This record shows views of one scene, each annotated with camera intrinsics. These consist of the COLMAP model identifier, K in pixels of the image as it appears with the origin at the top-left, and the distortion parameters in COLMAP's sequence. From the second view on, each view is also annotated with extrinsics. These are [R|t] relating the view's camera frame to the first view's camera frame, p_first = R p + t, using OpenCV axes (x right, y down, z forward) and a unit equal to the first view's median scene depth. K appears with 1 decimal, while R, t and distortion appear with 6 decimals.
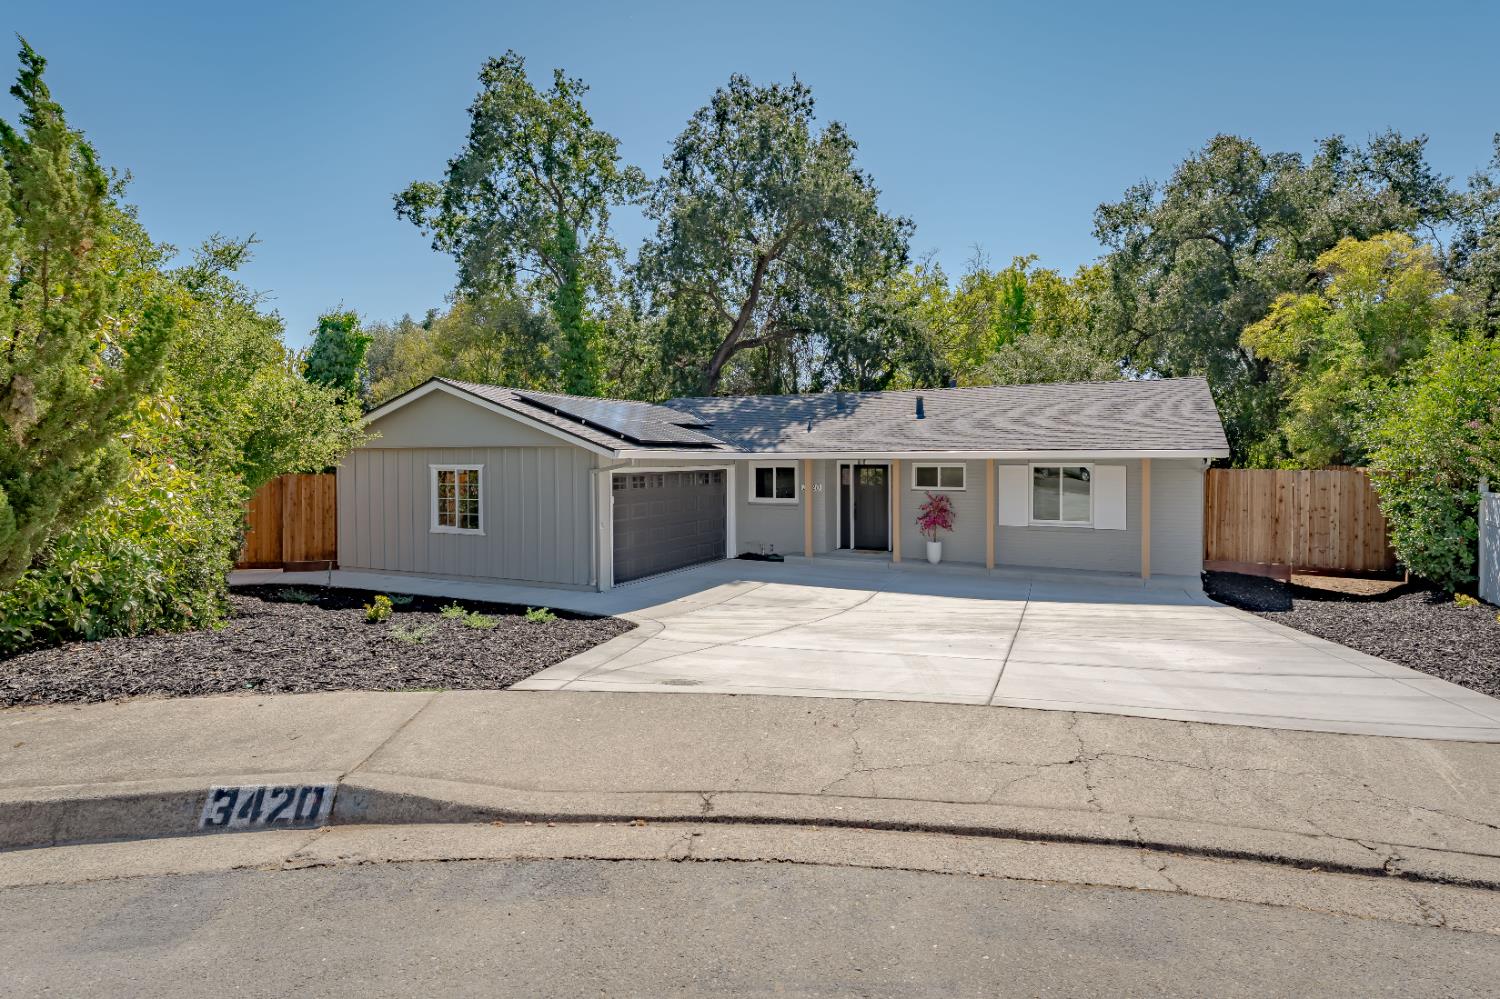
lens RADIAL K [[789.0, 0, 759.5], [0, 789.0, 492.0], [0, 0, 1]] dist [-0.006688, -0.000616]
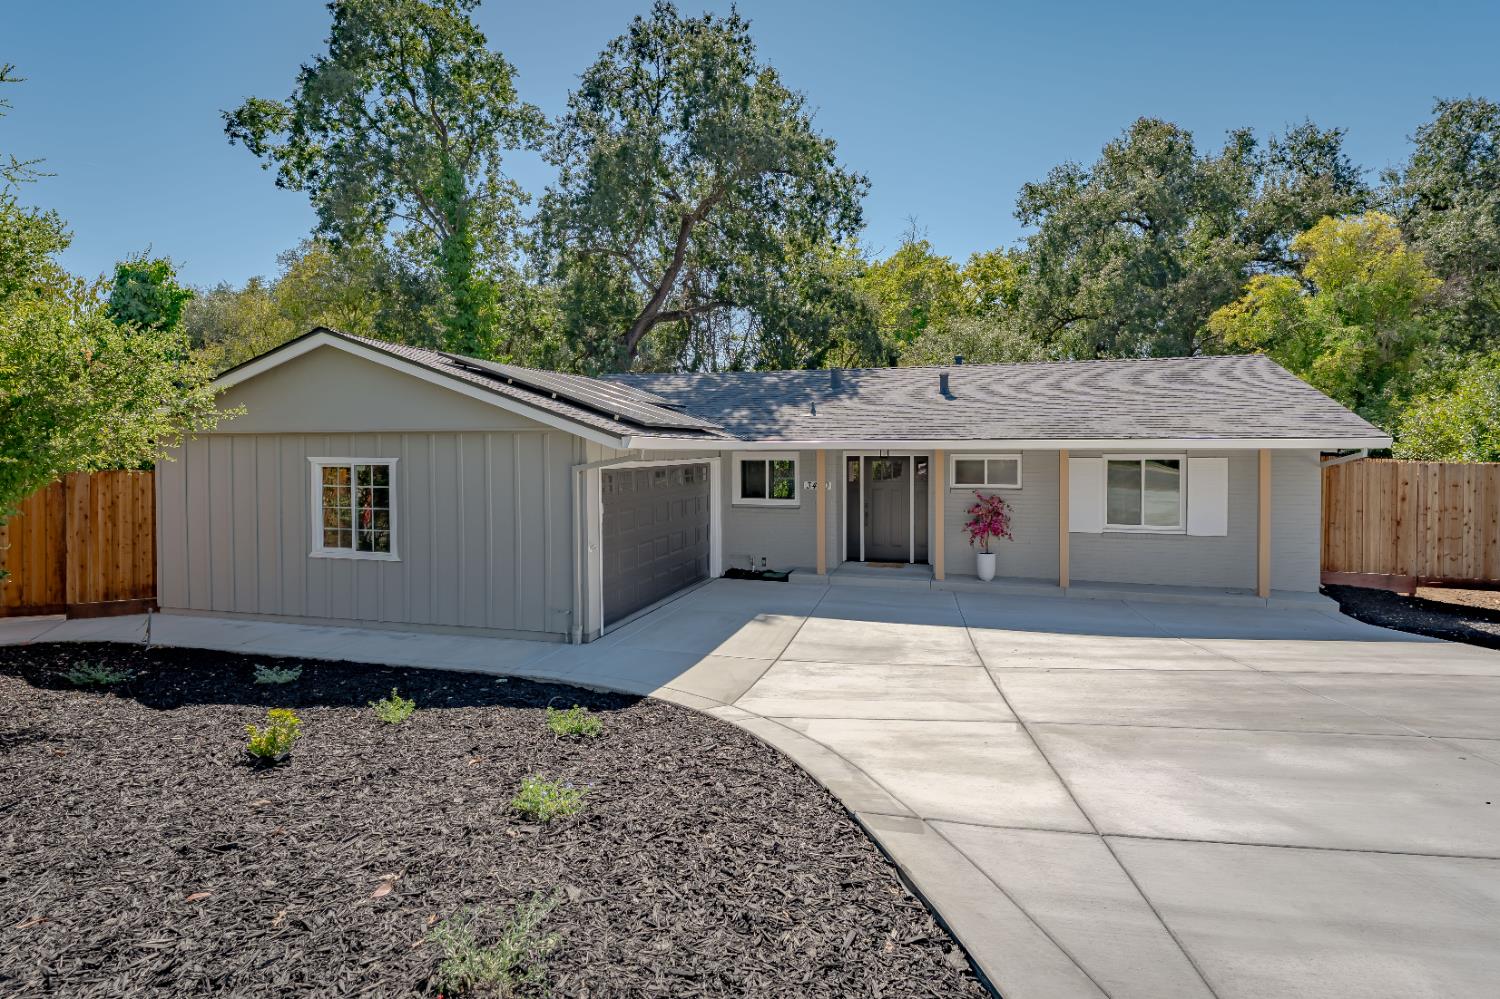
lens RADIAL K [[789.0, 0, 737.8], [0, 789.0, 478.1], [0, 0, 1]] dist [-0.006688, -0.000616]
pose [[0.986342, -0.005631, 0.164616, -0.137649], [0.006517, 0.999967, -0.004846, -0.009471], [-0.164583, 0.005852, 0.986346, 0.223963]]
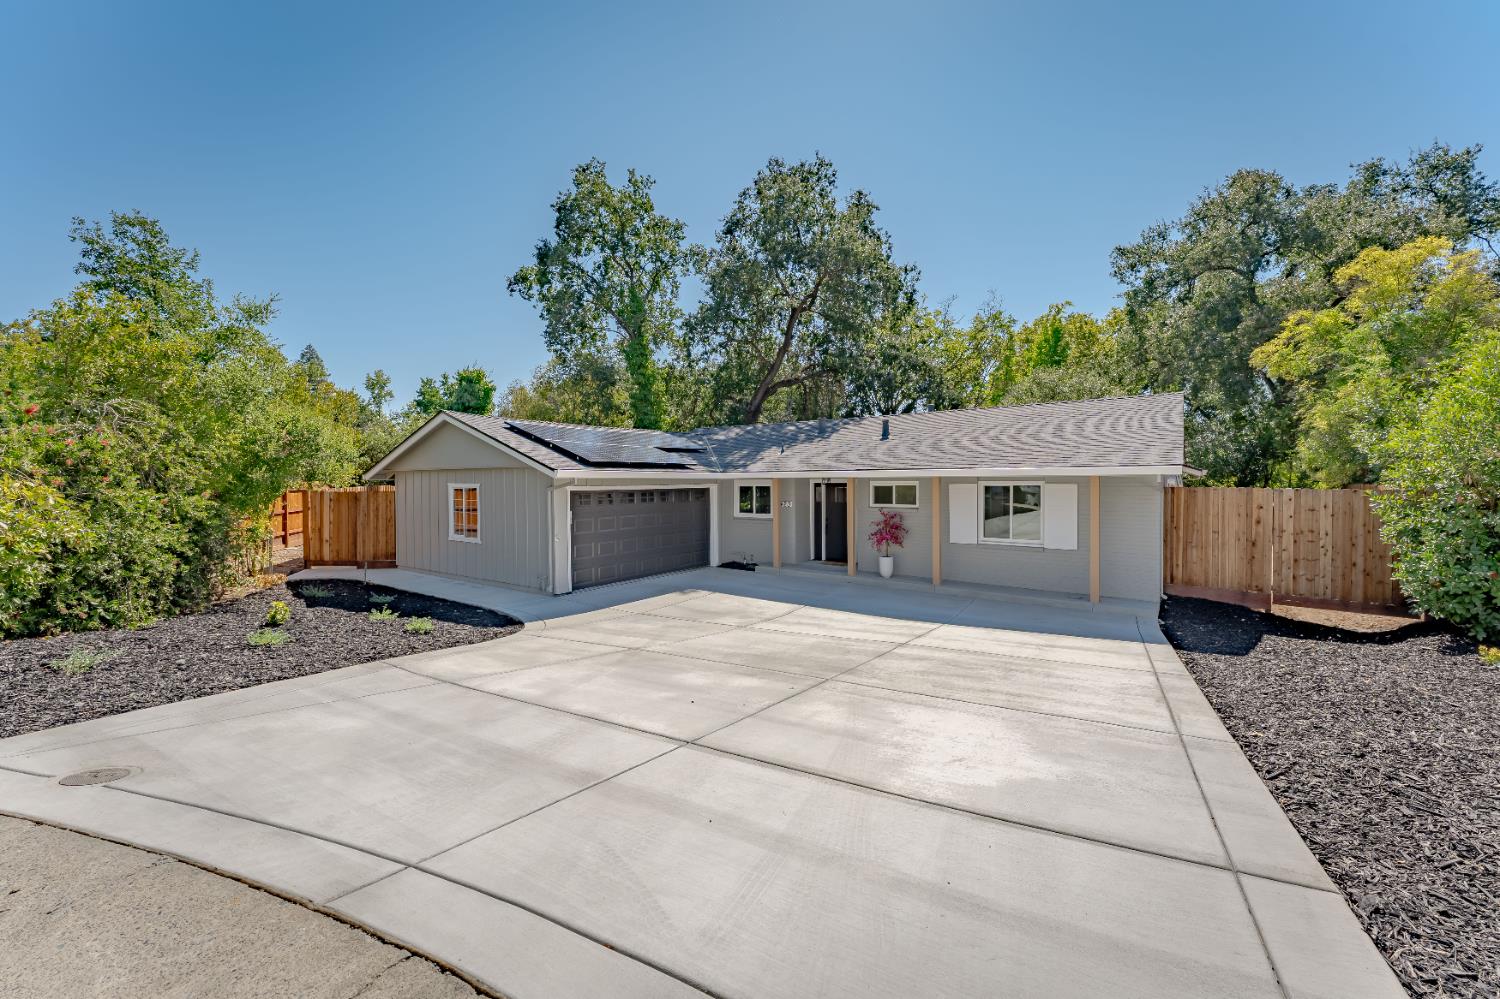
lens RADIAL K [[599.0, 0, 740.9], [0, 599.0, 503.2], [0, 0, 1]] dist [-0.001827, 0.000129]
pose [[0.980496, 0.005162, -0.196470, 0.164931], [-0.005999, 0.999975, -0.003663, -0.003583], [0.196447, 0.004771, 0.980503, 0.159083]]
